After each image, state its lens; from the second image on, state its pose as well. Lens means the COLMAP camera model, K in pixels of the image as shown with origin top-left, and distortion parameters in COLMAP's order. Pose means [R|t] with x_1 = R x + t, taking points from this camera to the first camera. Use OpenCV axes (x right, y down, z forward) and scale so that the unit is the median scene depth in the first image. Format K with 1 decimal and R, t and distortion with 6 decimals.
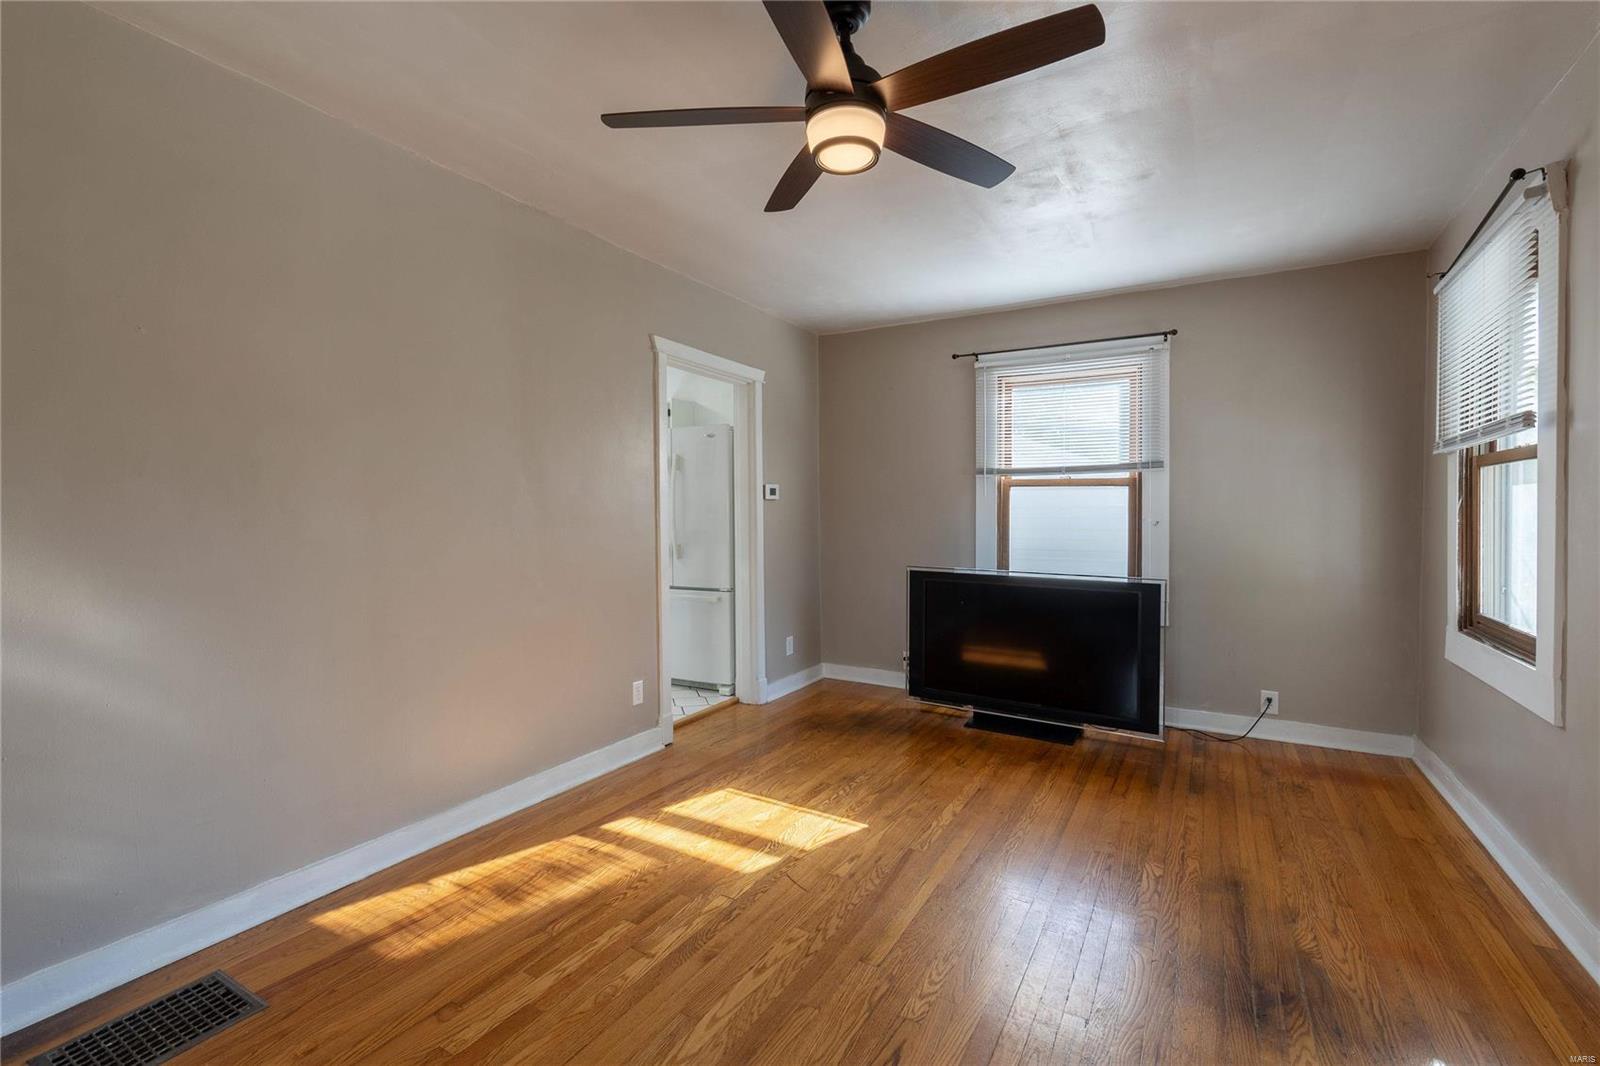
lens RADIAL K [[698.3, 0, 779.9], [0, 698.3, 527.2], [0, 0, 1]] dist [0.005655, -0.002157]
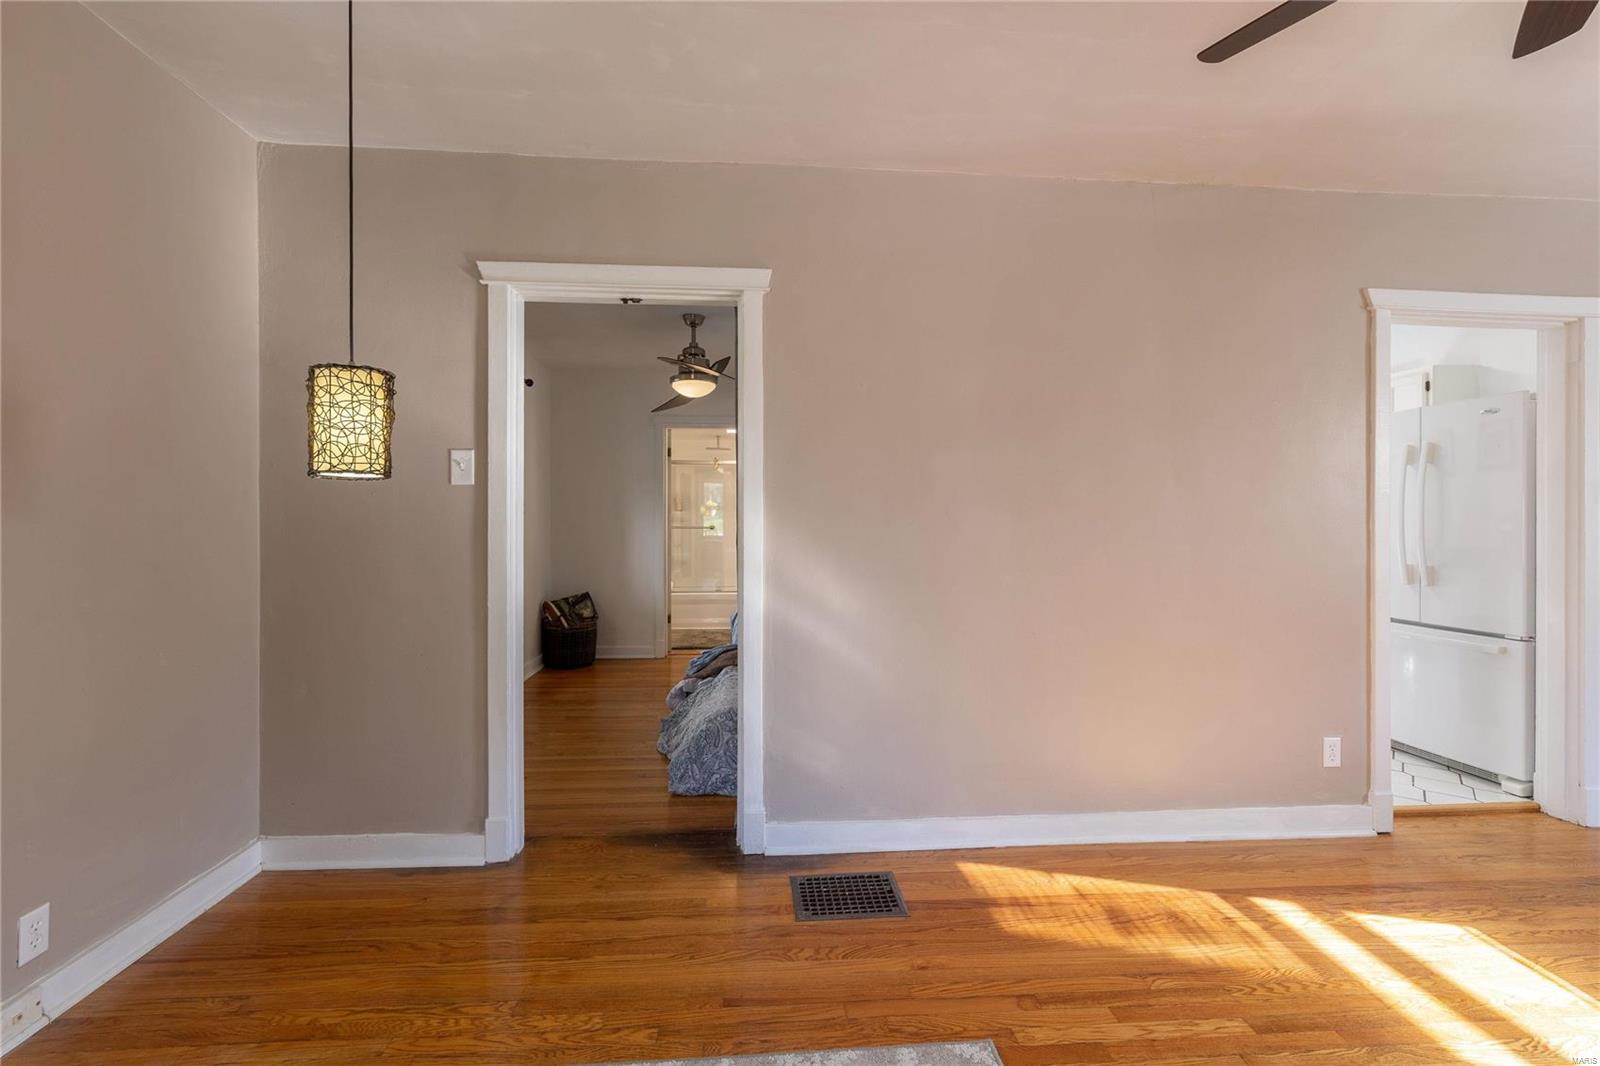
lens RADIAL K [[698.3, 0, 809.5], [0, 698.3, 532.7], [0, 0, 1]] dist [0.005655, -0.002157]
pose [[0.584761, 0.021257, -0.810927, 0.111155], [-0.023114, 0.999687, 0.009537, -0.003858], [0.810877, 0.013167, 0.585069, 0.082720]]
